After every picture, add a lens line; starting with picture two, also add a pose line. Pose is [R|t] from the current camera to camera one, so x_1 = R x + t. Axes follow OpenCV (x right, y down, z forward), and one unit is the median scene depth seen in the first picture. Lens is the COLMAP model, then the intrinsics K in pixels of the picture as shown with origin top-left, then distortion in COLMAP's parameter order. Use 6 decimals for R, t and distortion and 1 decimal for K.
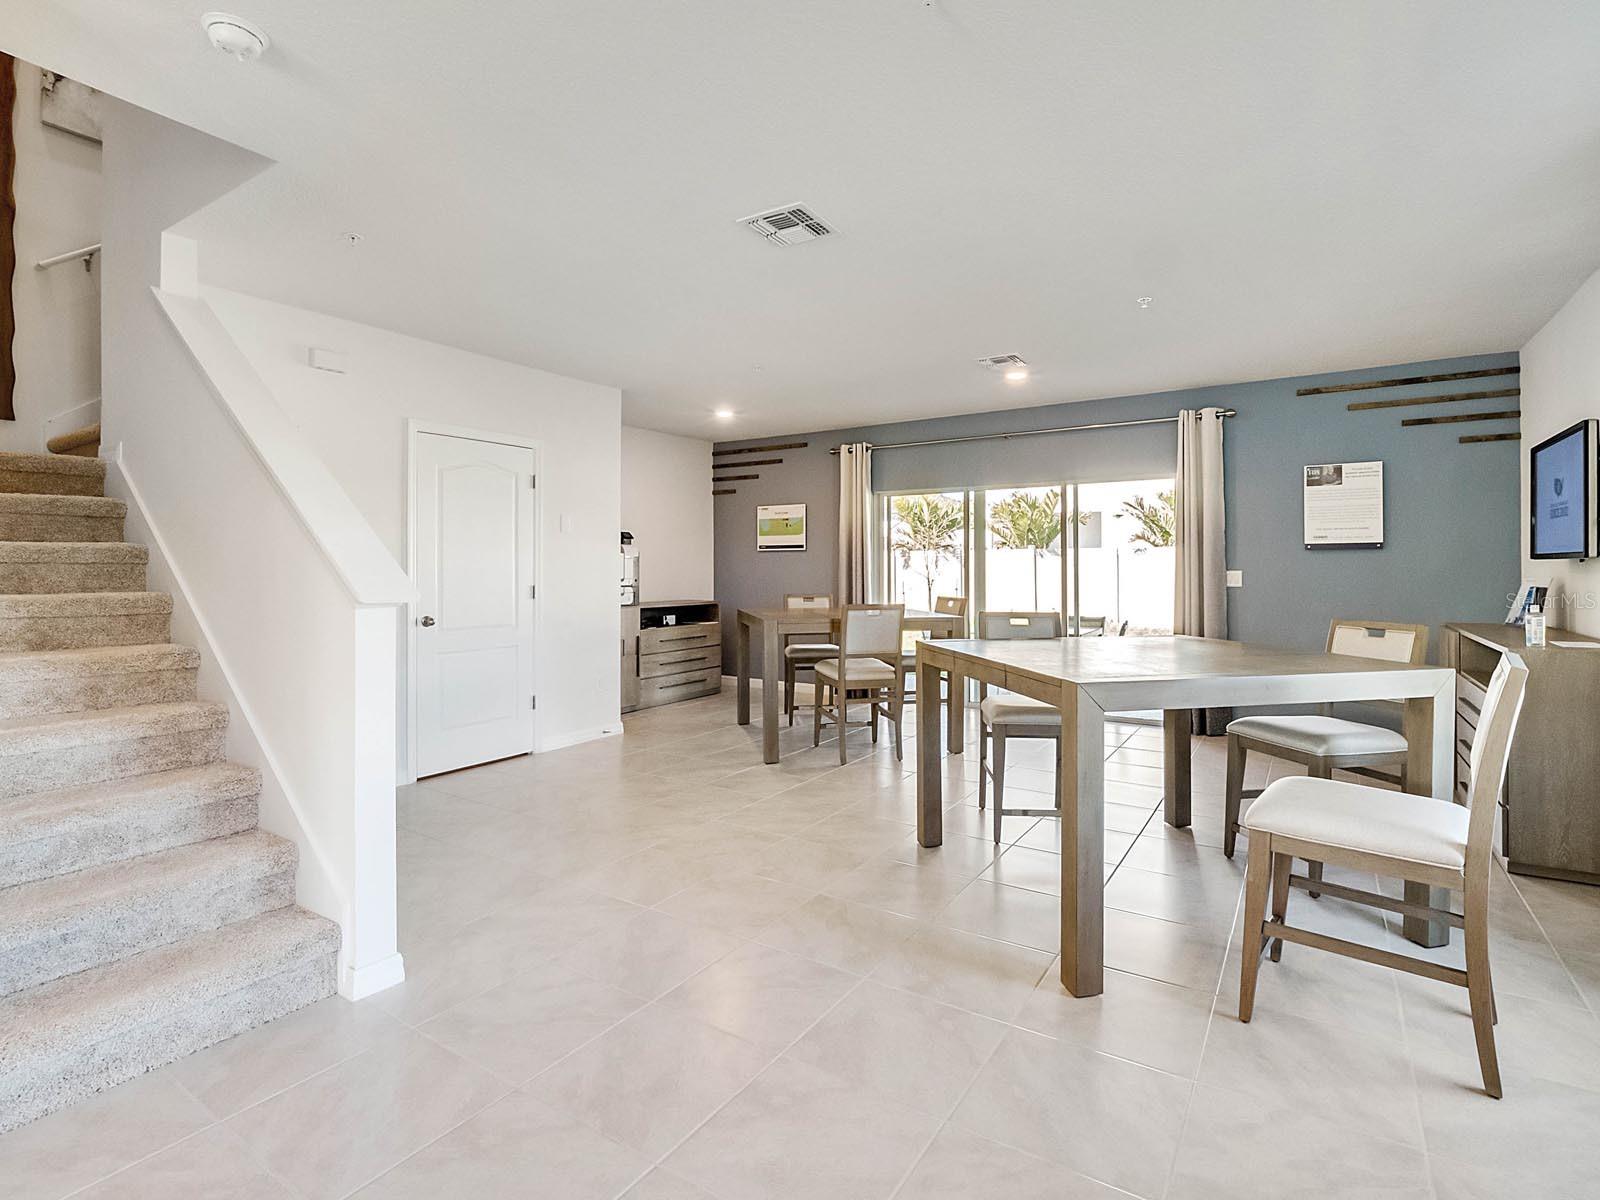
lens RADIAL K [[796.6, 0, 803.7], [0, 796.6, 573.4], [0, 0, 1]] dist [-0.001502, -0.007456]
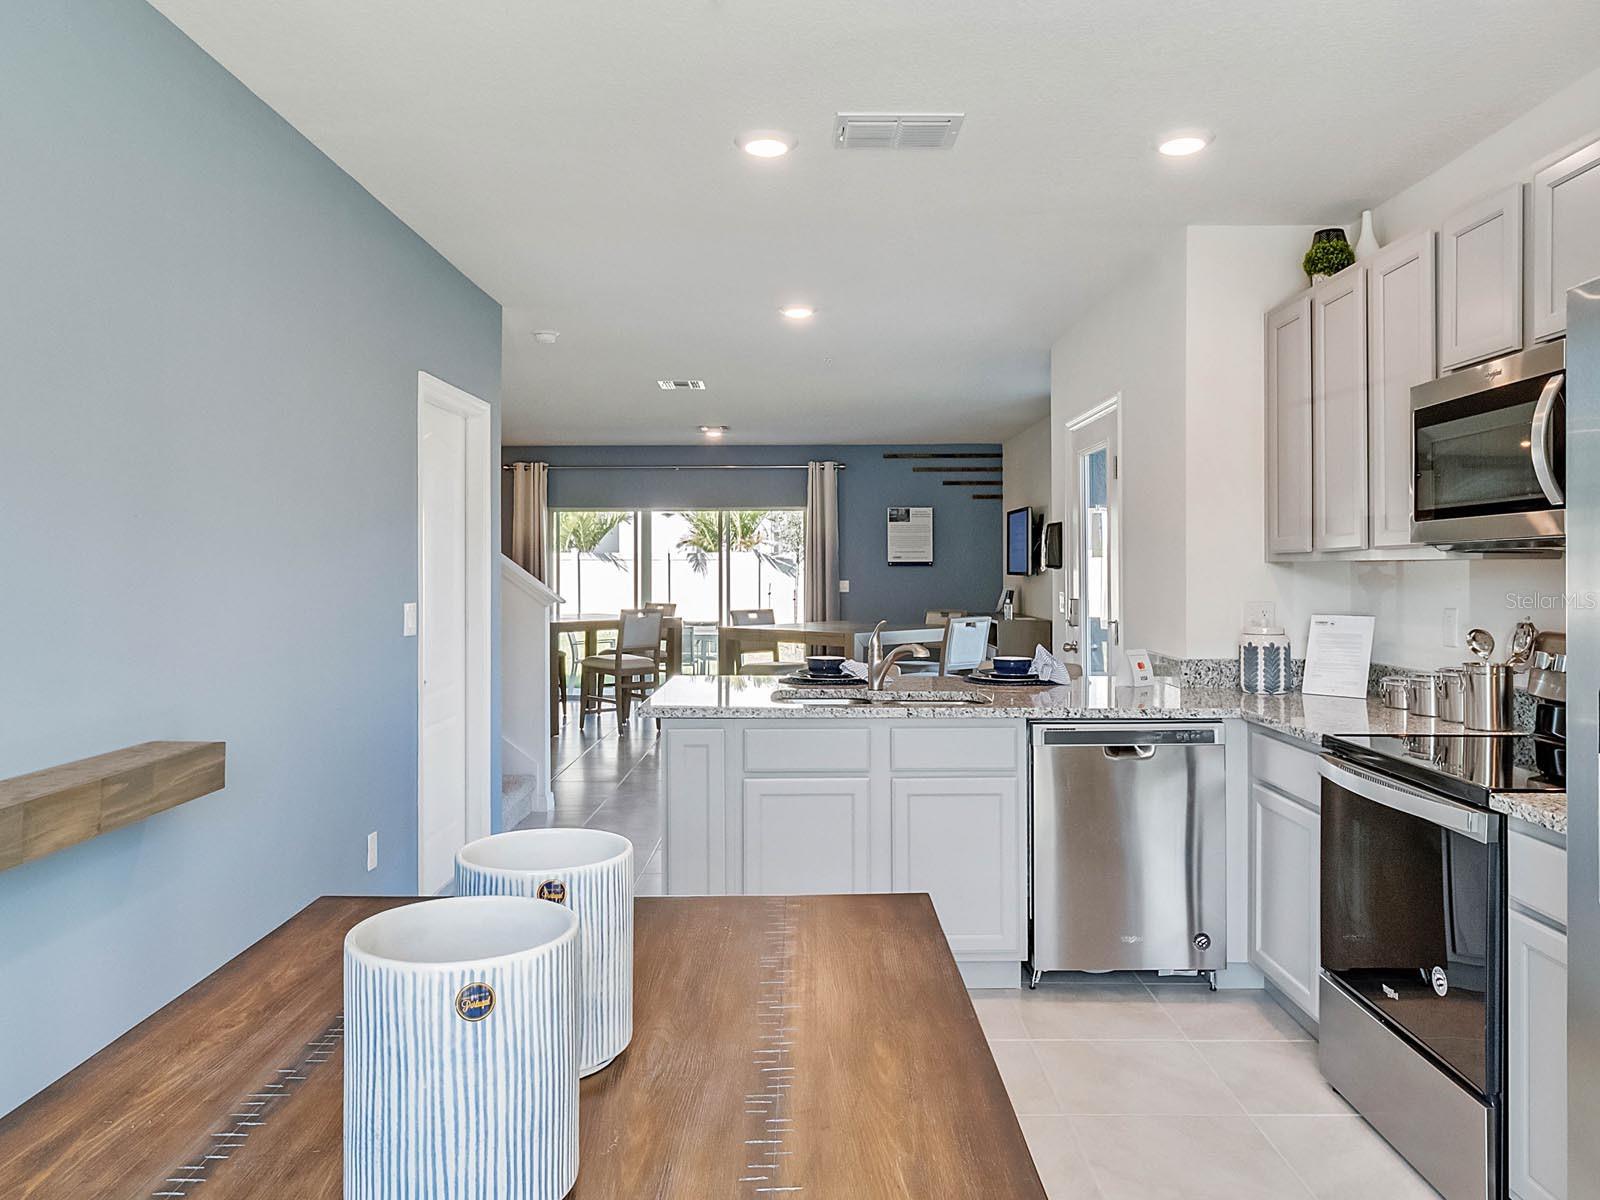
lens RADIAL K [[1227.9, 0, 800.0], [0, 1227.9, 600.0], [0, 0, 1]] dist [-0.001494, -0.001220]
pose [[0.839919, -0.014177, 0.542527, -0.721070], [0.004482, 0.999806, 0.019188, -0.011643], [-0.542694, -0.013685, 0.839819, -0.791821]]
